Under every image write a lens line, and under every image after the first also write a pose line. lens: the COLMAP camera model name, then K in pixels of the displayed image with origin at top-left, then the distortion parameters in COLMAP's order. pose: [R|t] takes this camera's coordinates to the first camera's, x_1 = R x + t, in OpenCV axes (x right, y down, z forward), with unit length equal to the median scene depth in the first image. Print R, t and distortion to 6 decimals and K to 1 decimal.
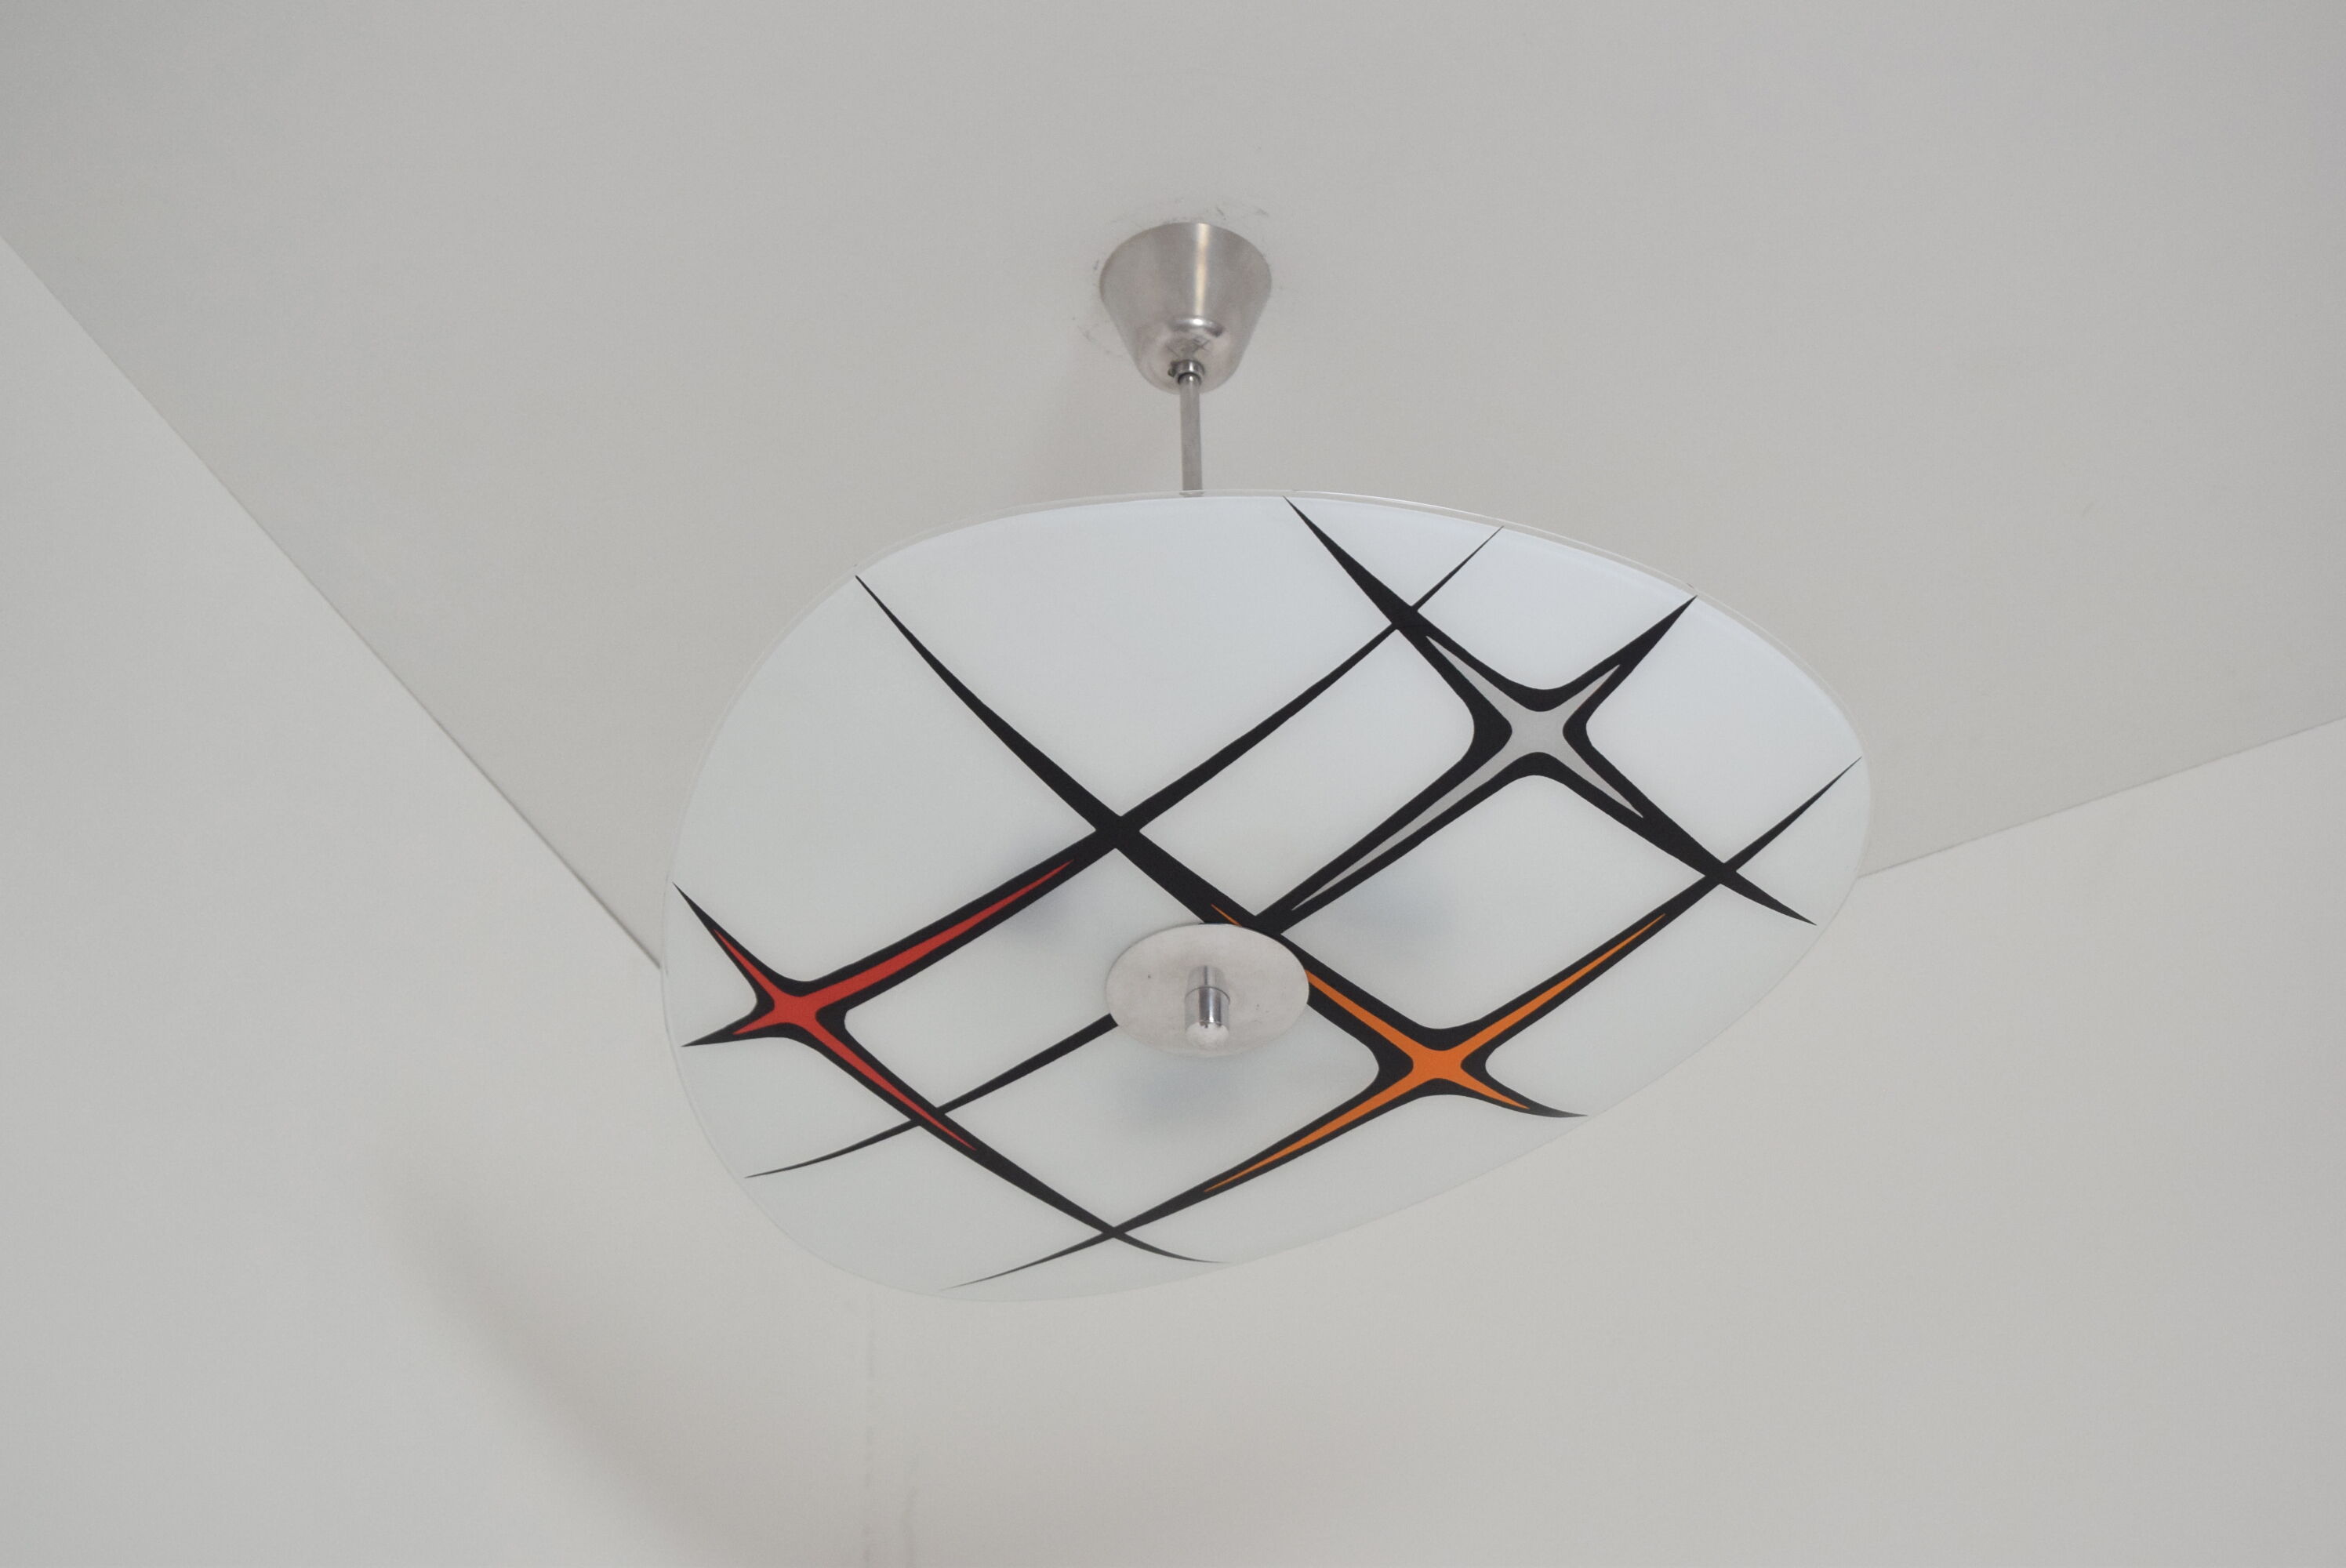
lens RADIAL K [[5384.2, 0, 1167.9], [0, 5384.2, 778.6], [0, 0, 1]] dist [0.141698, 0.000000]
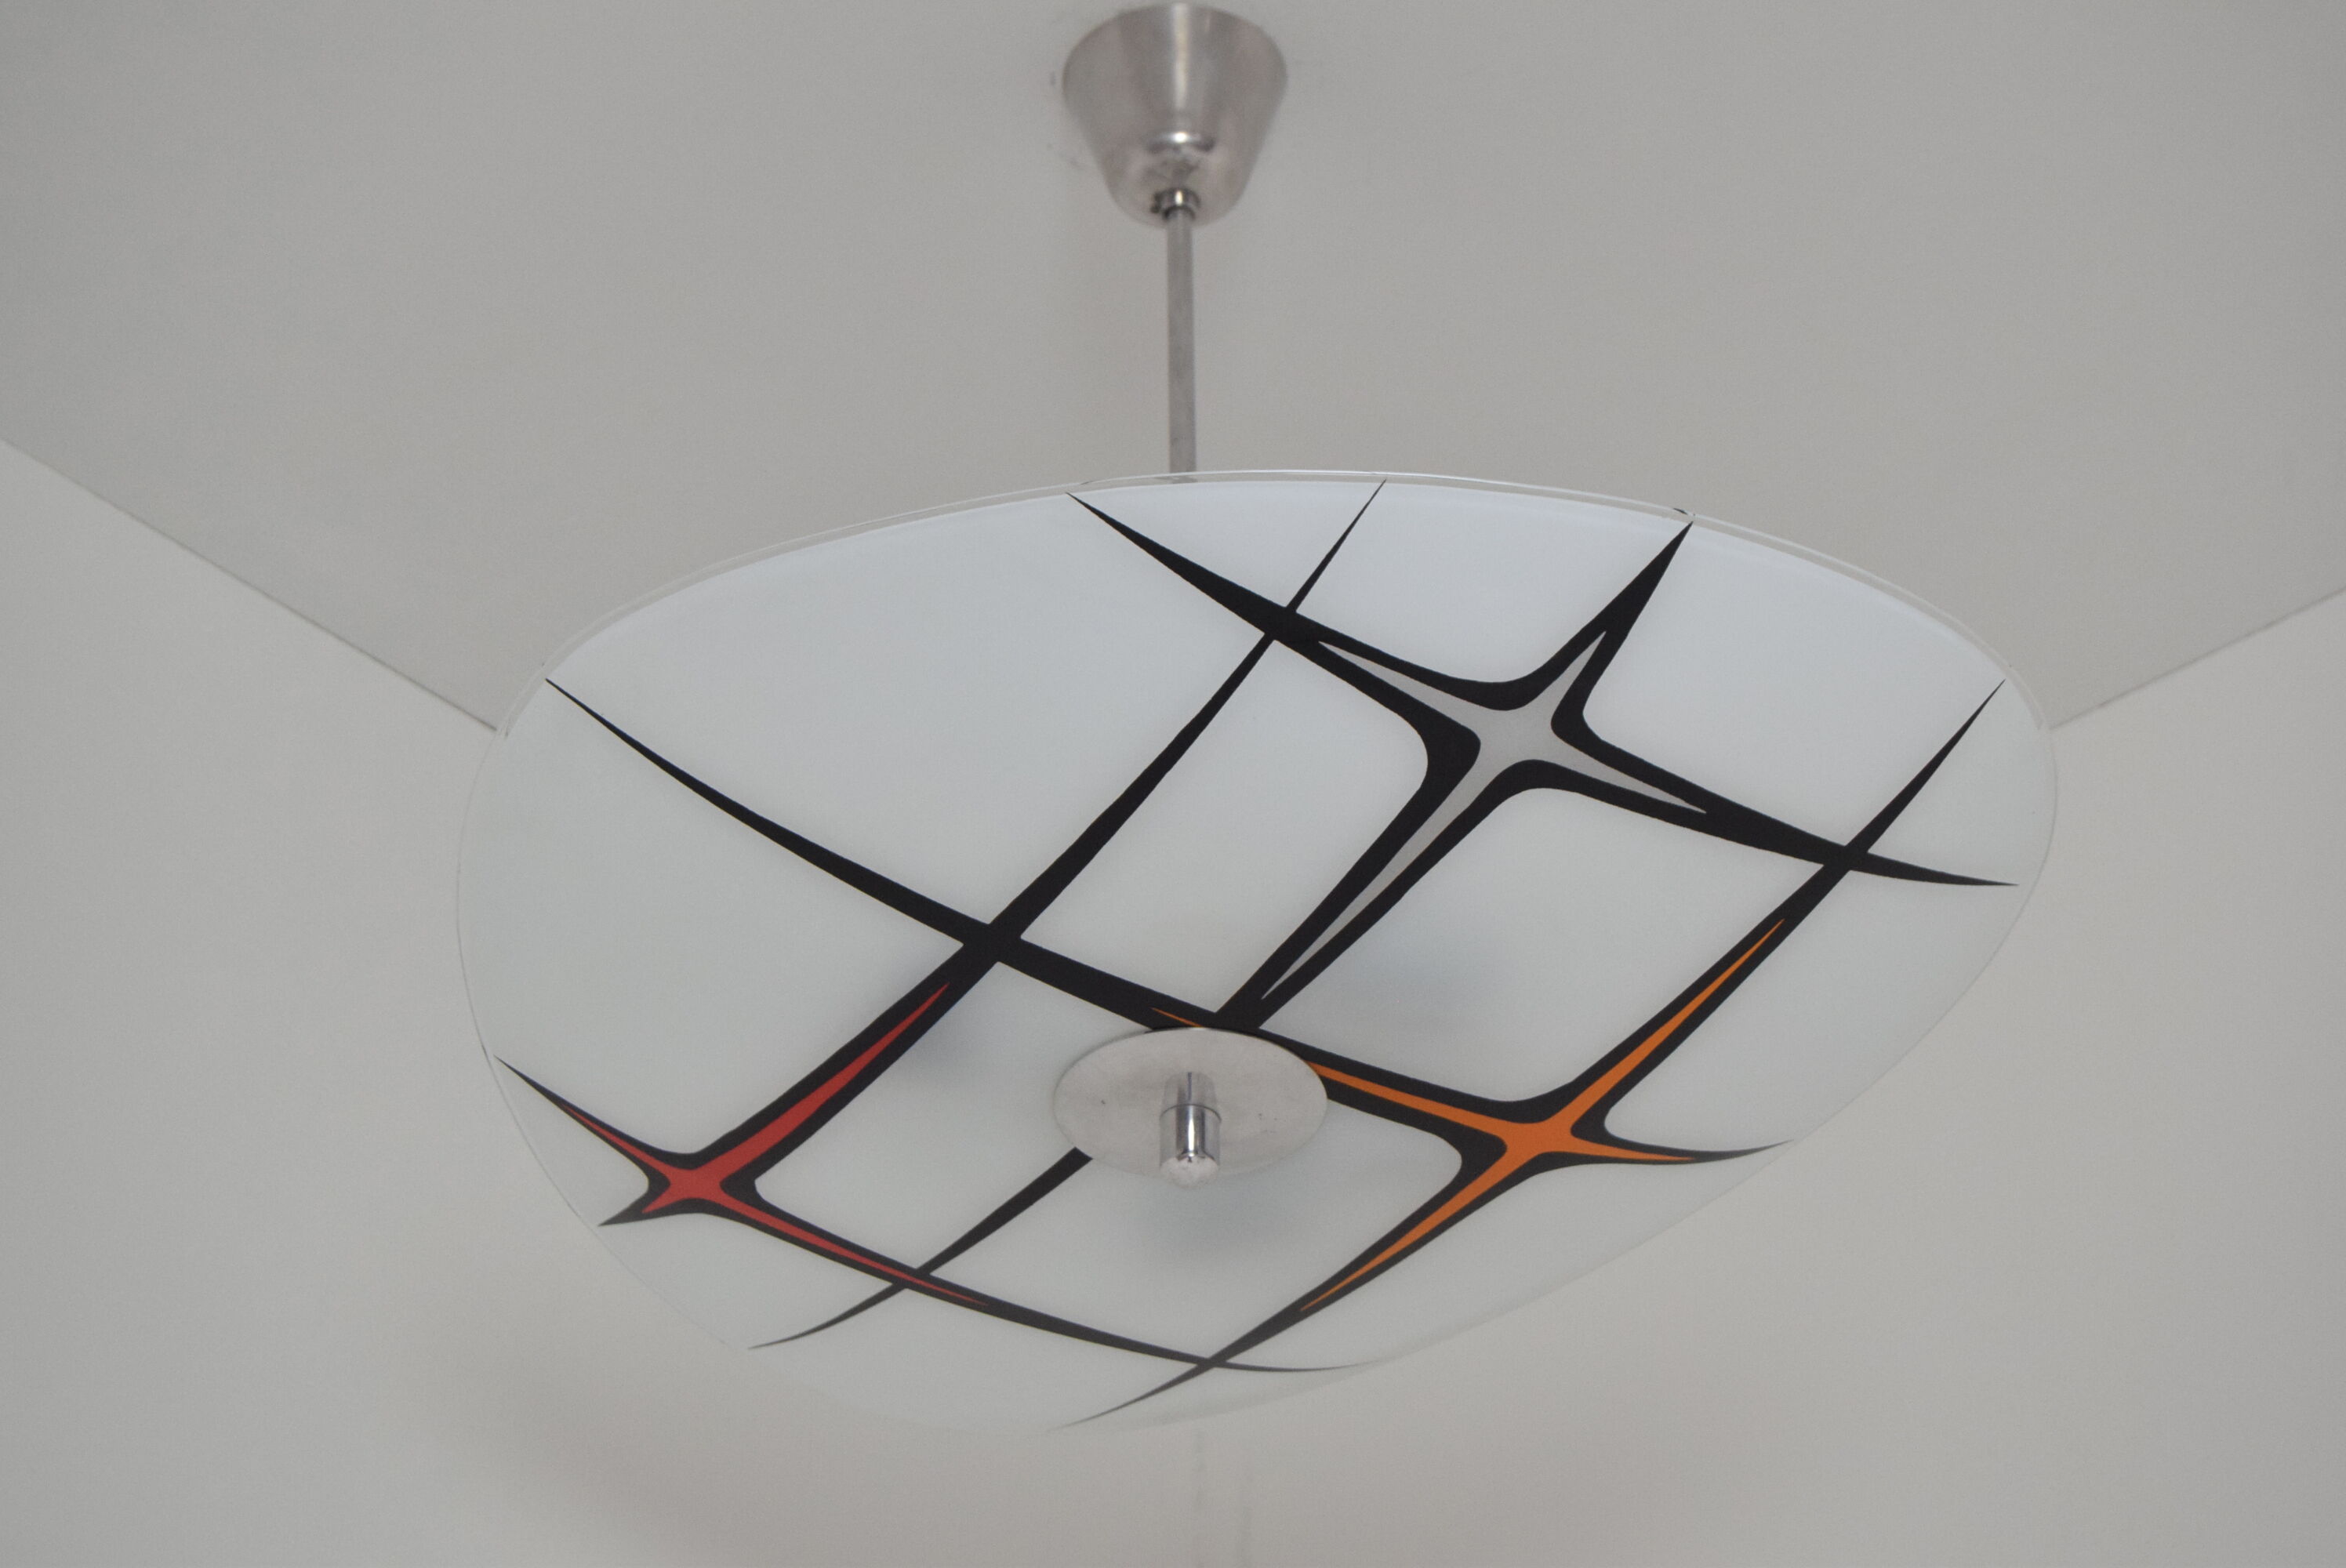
lens RADIAL K [[5073.0, 0, 1174.2], [0, 5073.0, 785.4], [0, 0, 1]] dist [-0.063829, 0.000000]
pose [[0.967044, -0.145165, -0.209174, 0.157876], [0.168083, 0.981065, 0.096224, -0.071458], [0.191245, -0.128211, 0.973133, 0.326206]]
